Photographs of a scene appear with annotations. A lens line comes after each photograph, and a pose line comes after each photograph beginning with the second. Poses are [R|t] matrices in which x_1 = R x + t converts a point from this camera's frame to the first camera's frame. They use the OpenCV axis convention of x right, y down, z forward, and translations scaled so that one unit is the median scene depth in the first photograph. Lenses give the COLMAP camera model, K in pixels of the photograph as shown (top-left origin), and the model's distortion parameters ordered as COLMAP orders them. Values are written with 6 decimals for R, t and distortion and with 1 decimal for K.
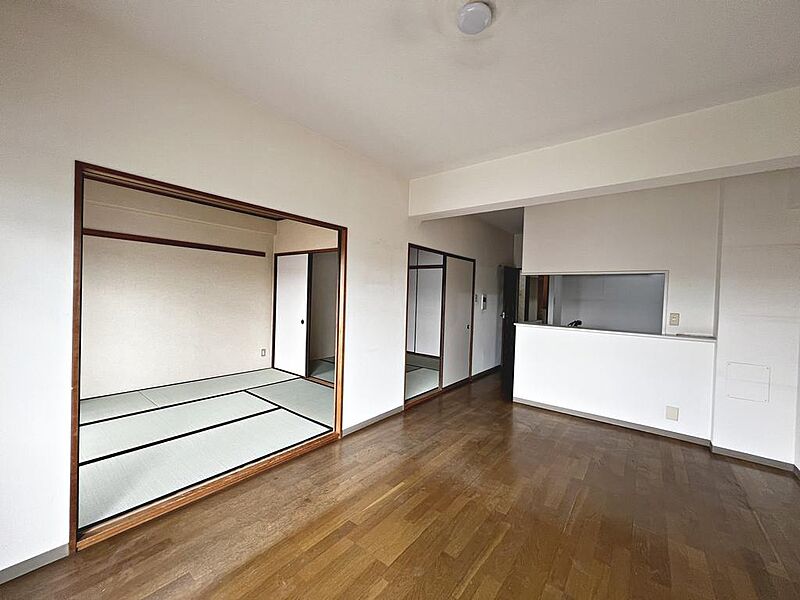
lens RADIAL K [[325.3, 0, 396.8], [0, 325.3, 296.7], [0, 0, 1]] dist [0.001051, 0.000138]
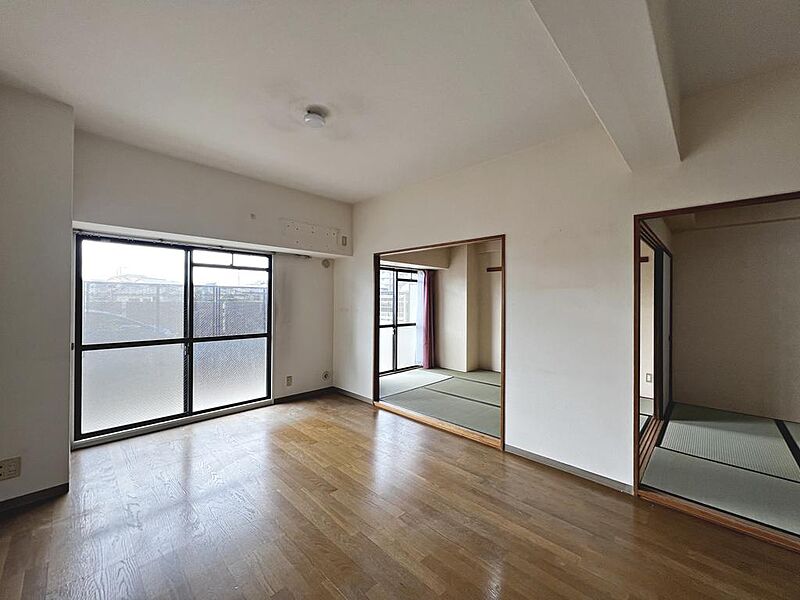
lens RADIAL K [[321.4, 0, 395.5], [0, 321.4, 297.5], [0, 0, 1]] dist [0.000677, 0.000496]
pose [[-0.109554, -0.031284, -0.993488, 0.796896], [-0.006714, 0.999505, -0.030733, 0.006423], [0.993958, 0.003304, -0.109710, 0.743248]]
